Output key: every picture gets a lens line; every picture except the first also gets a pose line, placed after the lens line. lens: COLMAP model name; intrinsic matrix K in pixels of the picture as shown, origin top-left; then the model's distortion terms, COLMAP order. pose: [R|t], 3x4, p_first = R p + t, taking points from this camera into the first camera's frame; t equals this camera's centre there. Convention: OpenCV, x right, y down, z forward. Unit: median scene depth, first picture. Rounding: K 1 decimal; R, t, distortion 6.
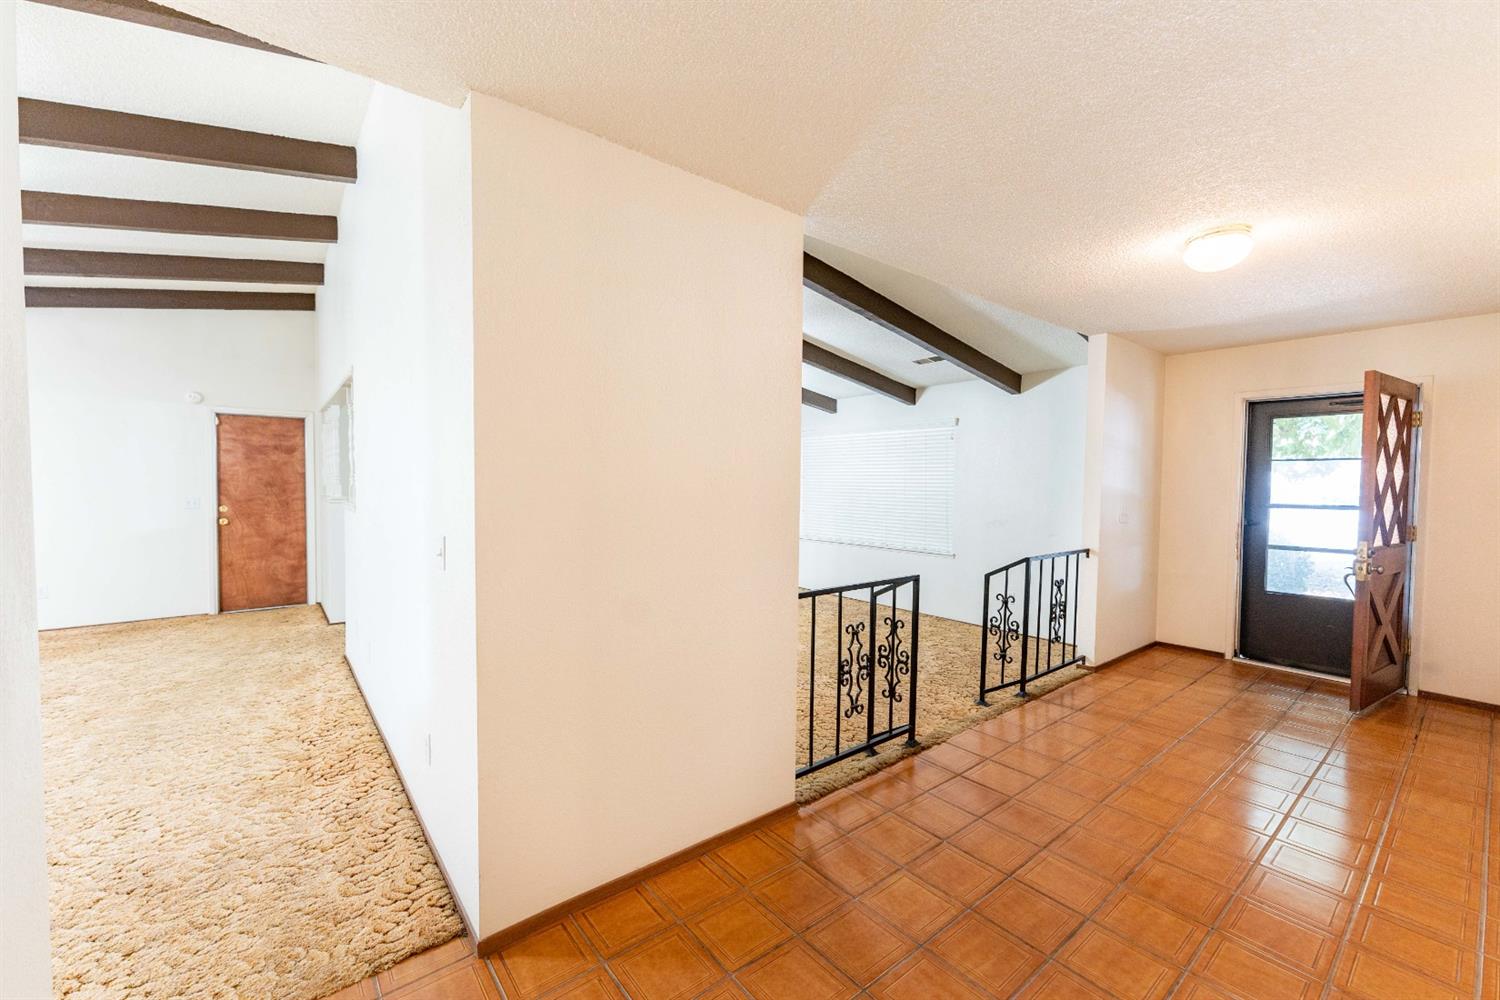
lens RADIAL K [[608.6, 0, 742.4], [0, 608.6, 501.7], [0, 0, 1]] dist [0.008234, 0.000930]
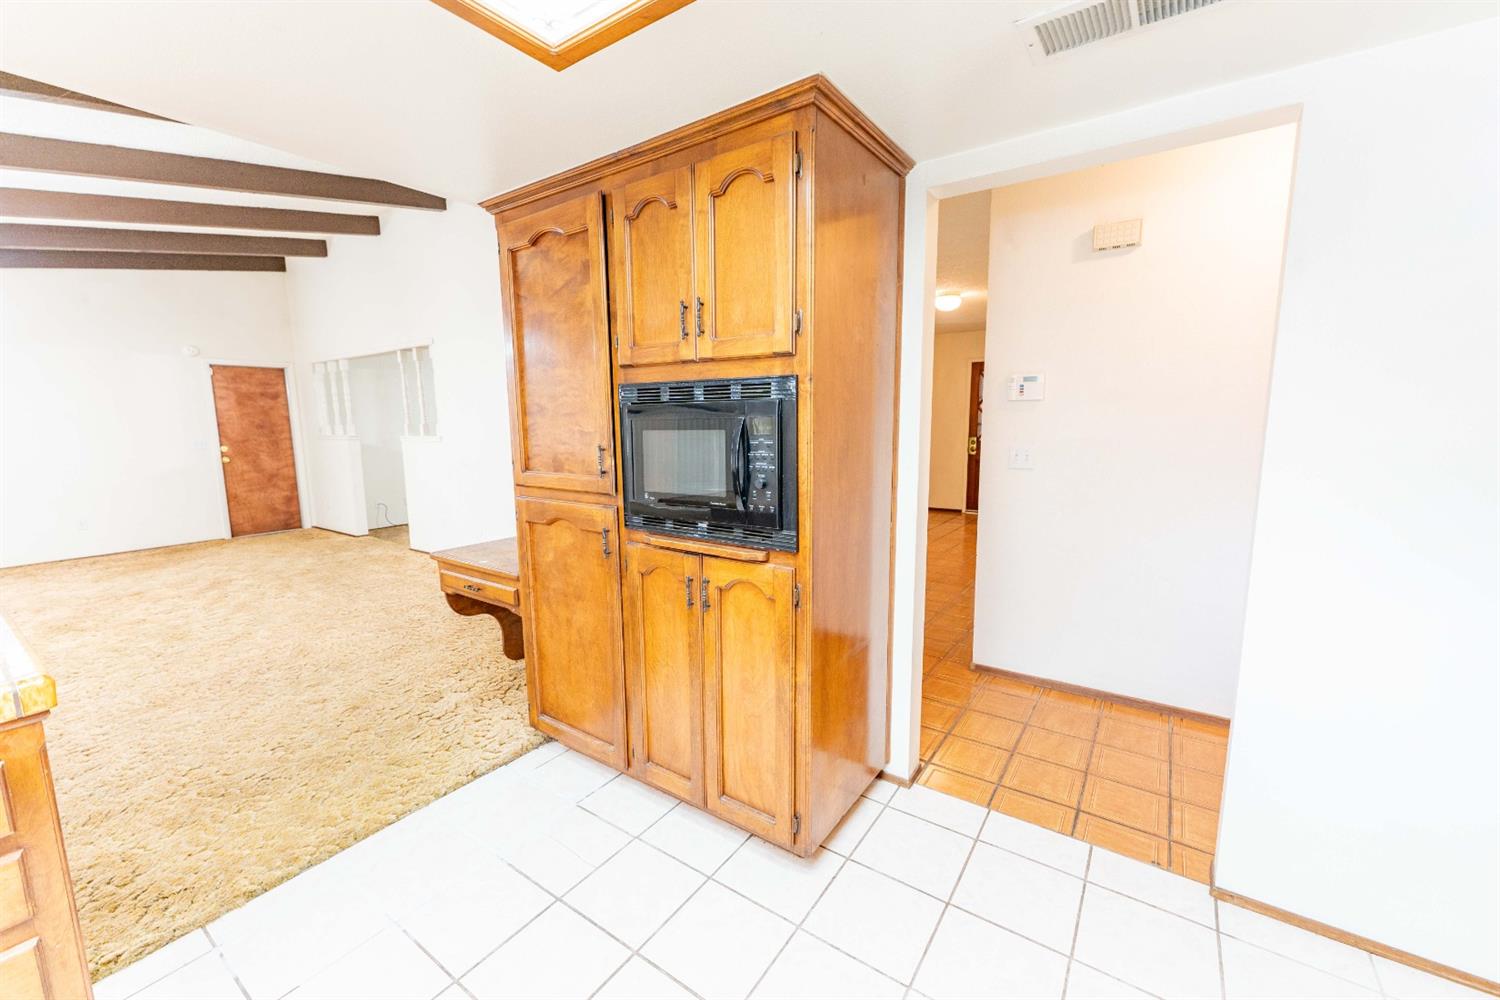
lens RADIAL K [[608.6, 0, 755.7], [0, 608.6, 502.5], [0, 0, 1]] dist [0.008234, 0.000930]
pose [[0.958667, -0.055639, 0.279038, -0.207409], [0.025475, 0.993540, 0.110587, 0.009813], [-0.283388, -0.098908, 0.953891, -0.381686]]
